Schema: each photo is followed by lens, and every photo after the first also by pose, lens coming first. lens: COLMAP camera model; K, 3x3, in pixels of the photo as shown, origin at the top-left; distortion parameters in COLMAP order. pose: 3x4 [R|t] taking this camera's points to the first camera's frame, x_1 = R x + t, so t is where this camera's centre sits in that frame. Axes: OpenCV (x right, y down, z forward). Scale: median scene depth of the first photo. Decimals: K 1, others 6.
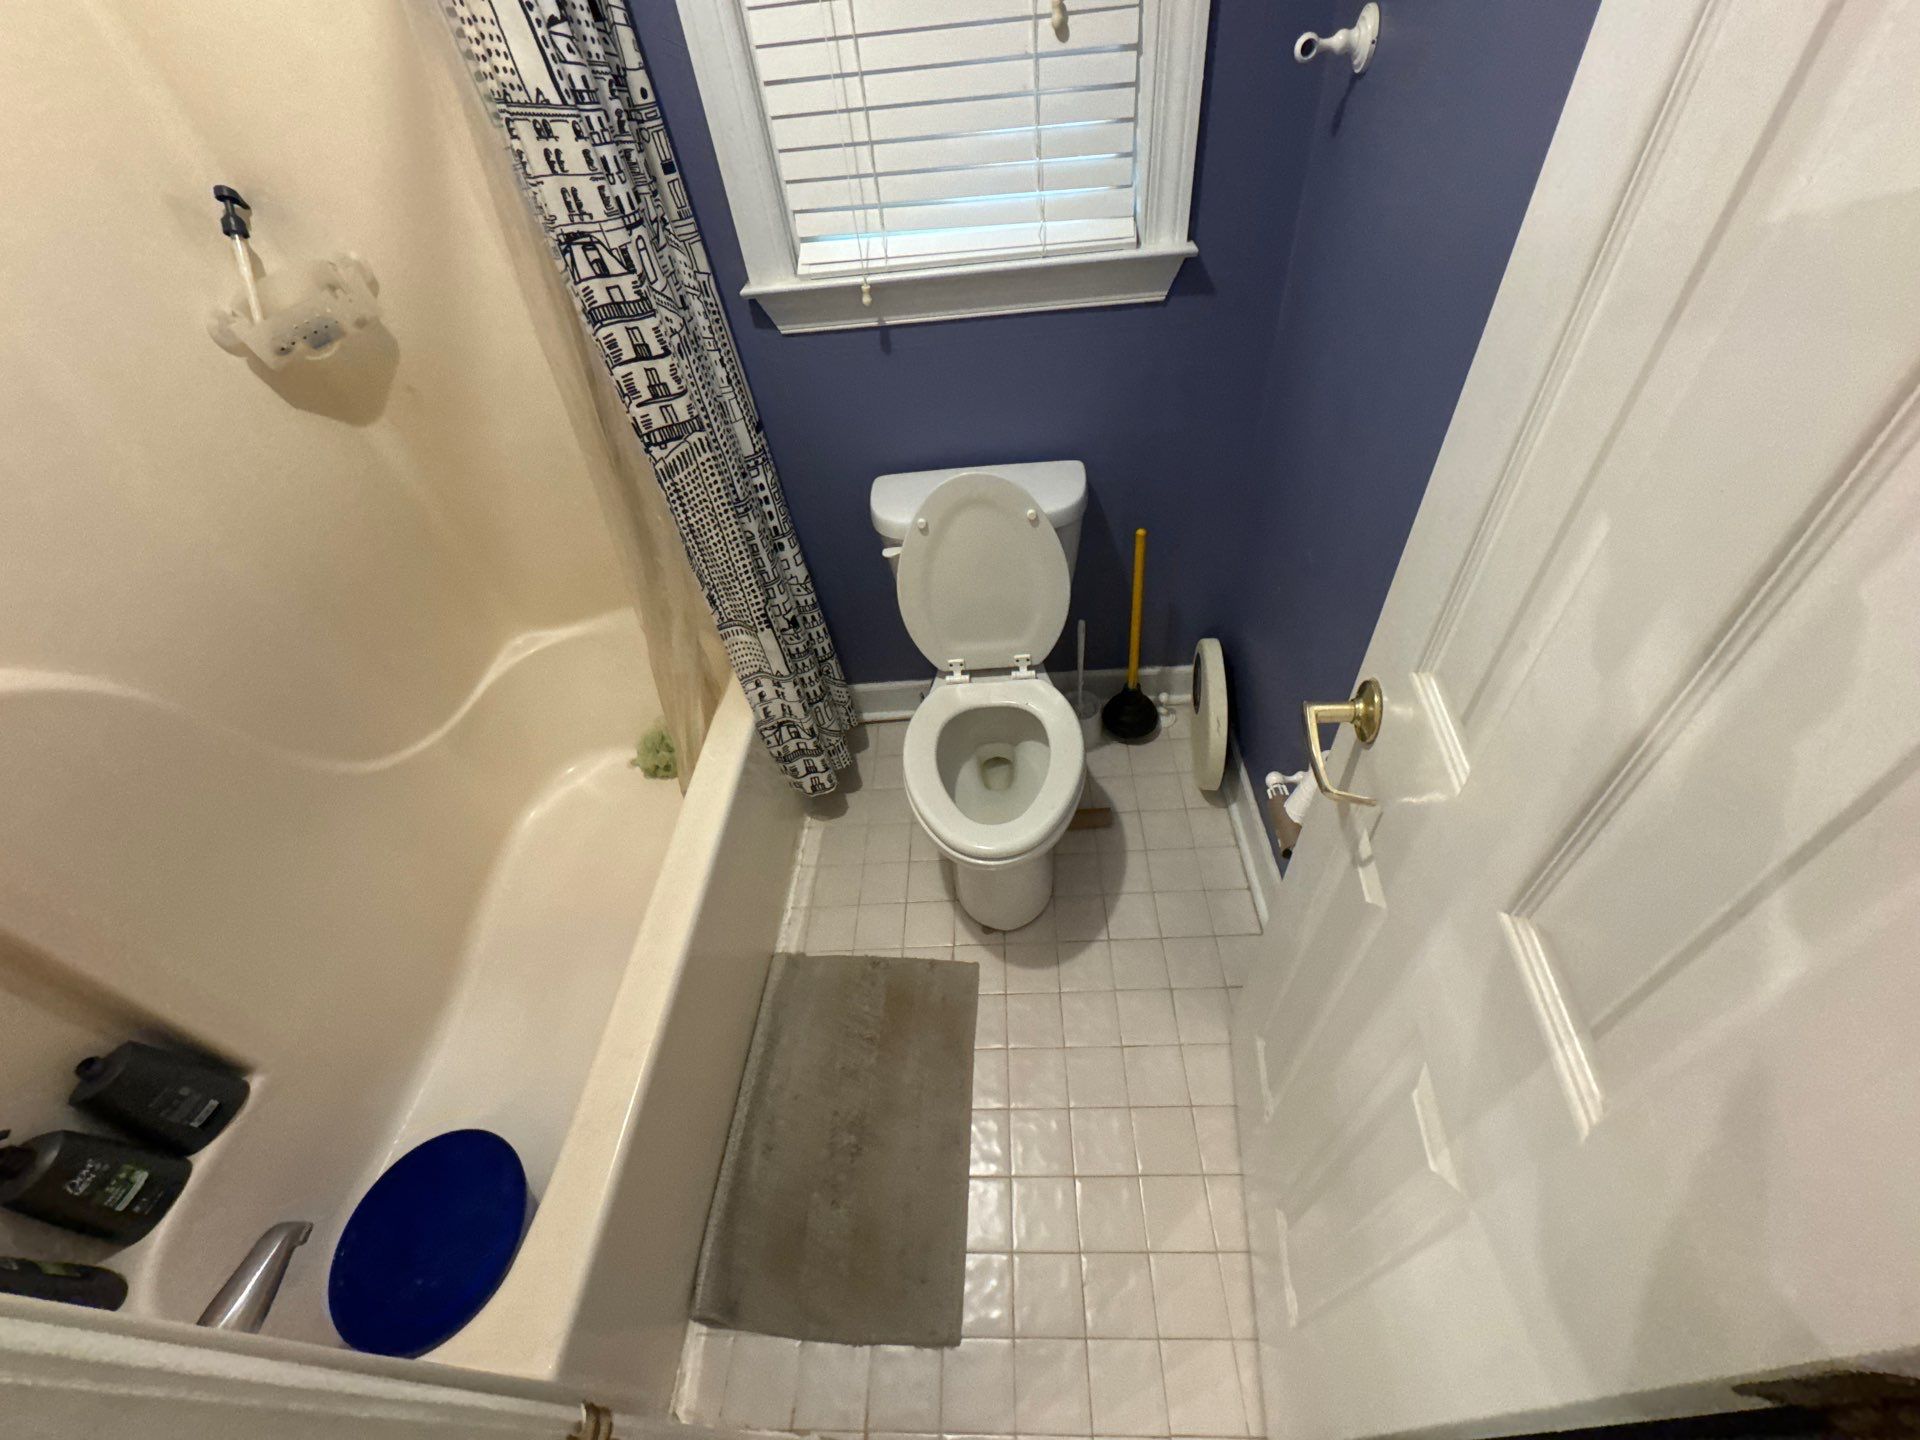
lens RADIAL K [[765.6, 0, 958.2], [0, 765.6, 718.0], [0, 0, 1]] dist [-0.002519, 0.000462]
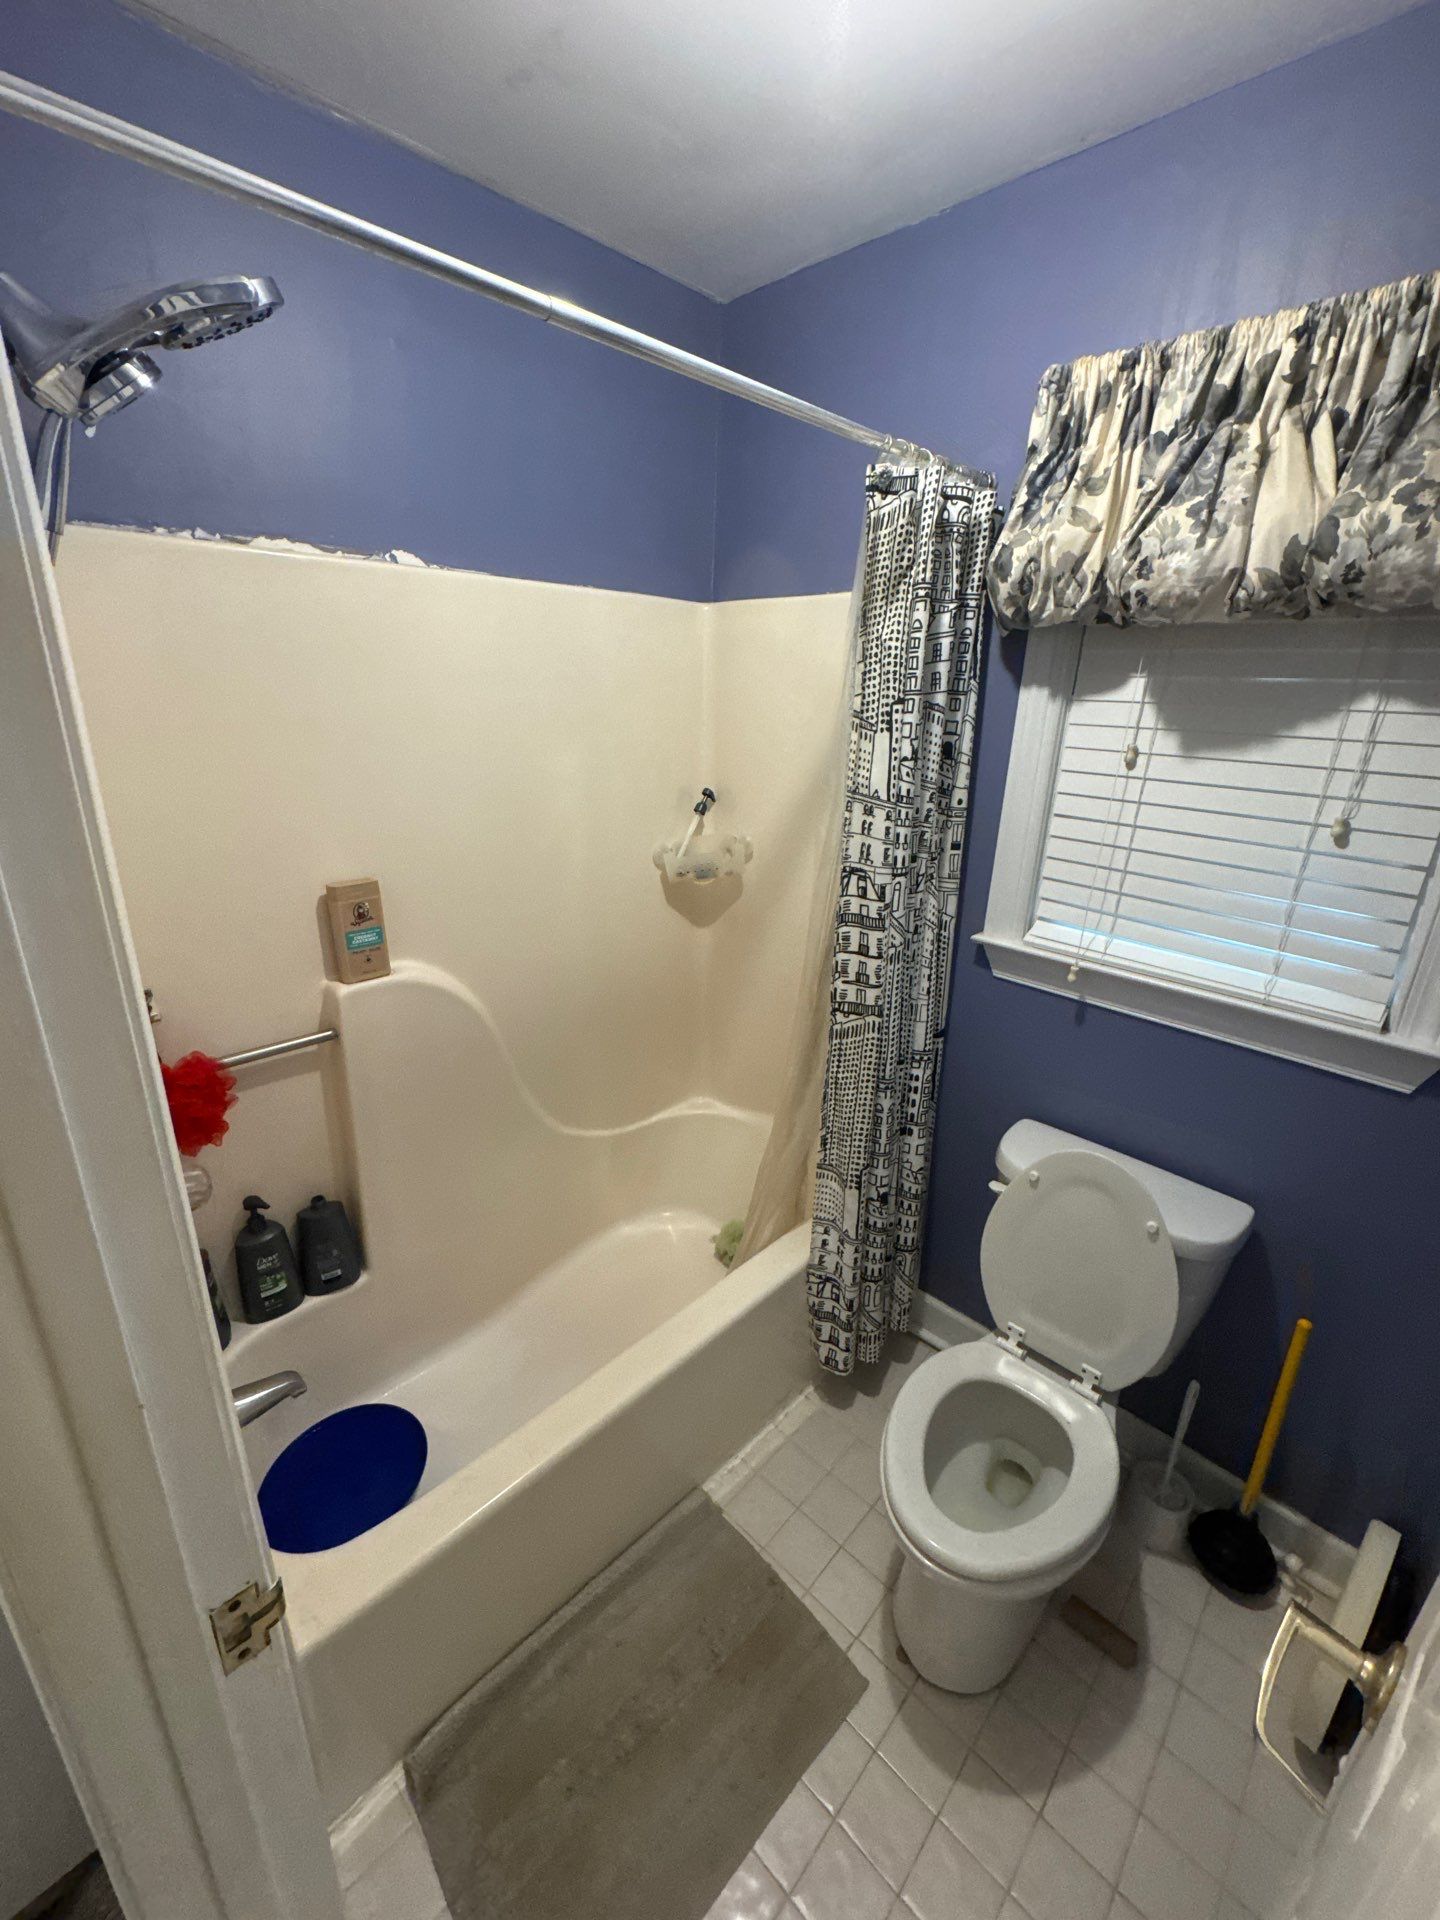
lens RADIAL K [[765.6, 0, 726.2], [0, 765.6, 956.6], [0, 0, 1]] dist [-0.002519, 0.000462]
pose [[0.730068, 0.331875, -0.597378, 0.163466], [-0.554155, 0.799041, -0.233335, -0.025861], [0.399891, 0.501391, 0.767264, -0.078102]]
